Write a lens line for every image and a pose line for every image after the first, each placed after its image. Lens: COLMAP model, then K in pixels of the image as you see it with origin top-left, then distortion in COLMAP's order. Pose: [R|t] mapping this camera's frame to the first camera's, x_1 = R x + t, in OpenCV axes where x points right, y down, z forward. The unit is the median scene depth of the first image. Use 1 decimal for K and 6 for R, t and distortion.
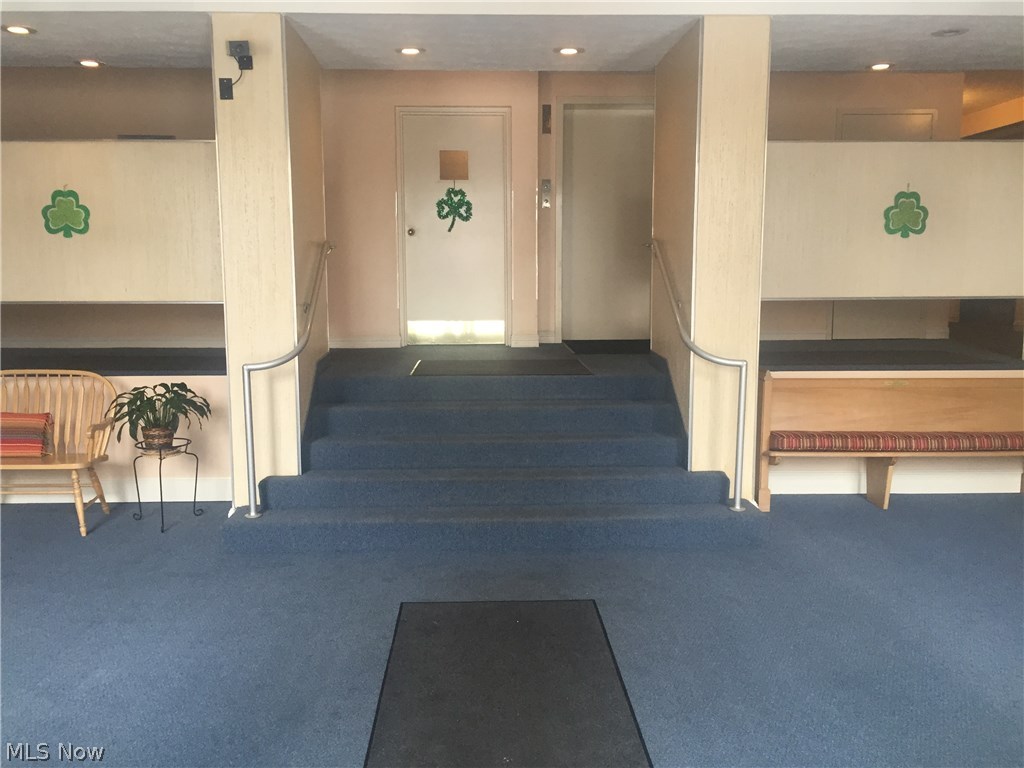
lens RADIAL K [[873.3, 0, 511.9], [0, 873.3, 383.6], [0, 0, 1]] dist [0.045379, -0.056710]
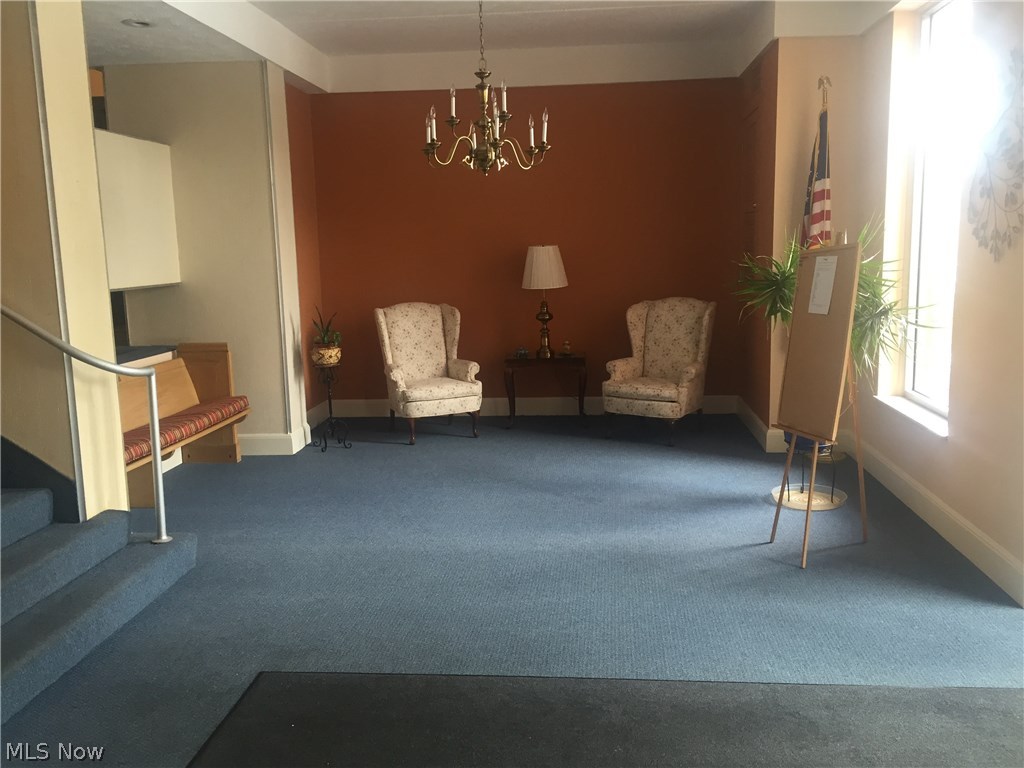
lens RADIAL K [[873.3, 0, 512.8], [0, 873.3, 382.9], [0, 0, 1]] dist [0.045379, -0.056710]
pose [[0.126392, -0.158490, 0.979238, -0.533905], [0.155431, 0.978125, 0.138248, -0.075369], [-0.979728, 0.134731, 0.148261, 0.525593]]
